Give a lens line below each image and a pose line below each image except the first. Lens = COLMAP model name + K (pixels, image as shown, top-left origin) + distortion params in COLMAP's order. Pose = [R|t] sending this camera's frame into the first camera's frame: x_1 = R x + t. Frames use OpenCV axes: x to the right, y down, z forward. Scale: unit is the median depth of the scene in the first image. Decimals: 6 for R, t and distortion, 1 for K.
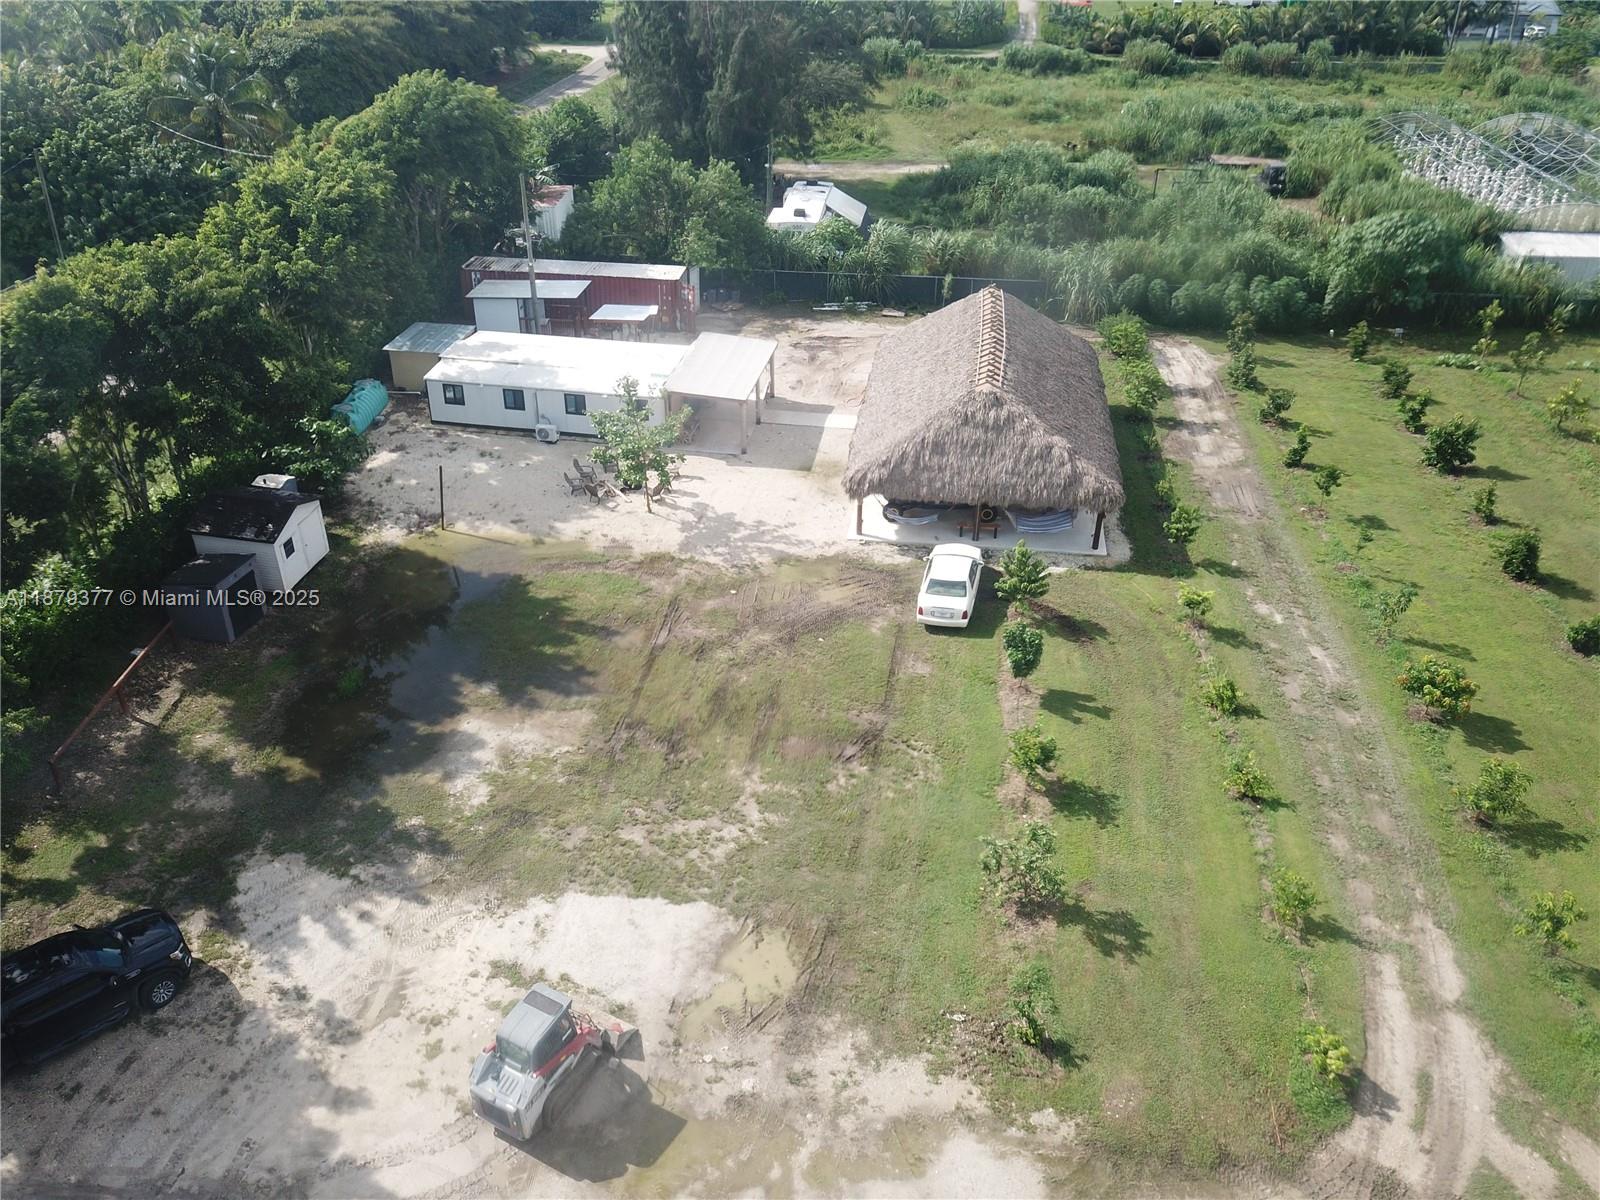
lens RADIAL K [[1218.8, 0, 766.0], [0, 1218.8, 602.9], [0, 0, 1]] dist [-0.002612, -0.001327]
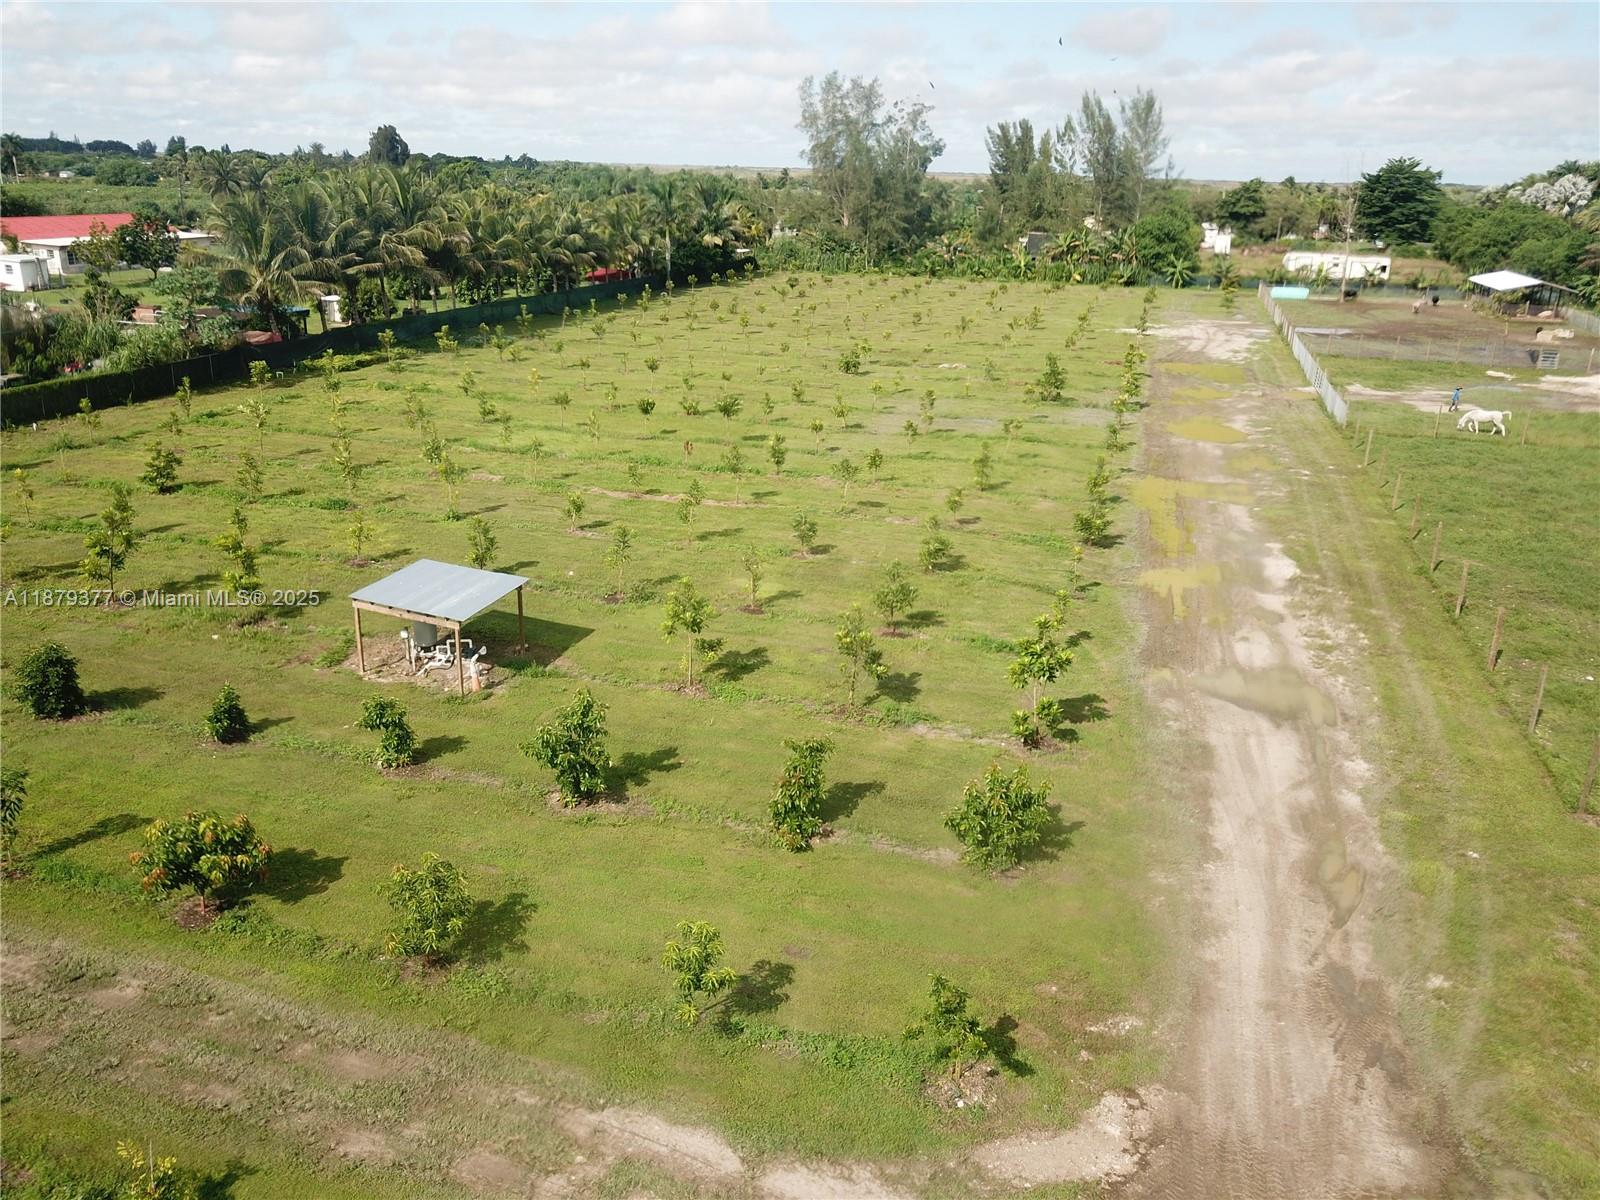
lens RADIAL K [[1248.3, 0, 795.6], [0, 1248.3, 596.8], [0, 0, 1]] dist [0.002881, -0.001231]
pose [[0.145697, -0.309478, 0.939678, 0.042845], [0.492553, 0.846421, 0.202394, -0.016712], [-0.858000, 0.433353, 0.275756, 0.420531]]
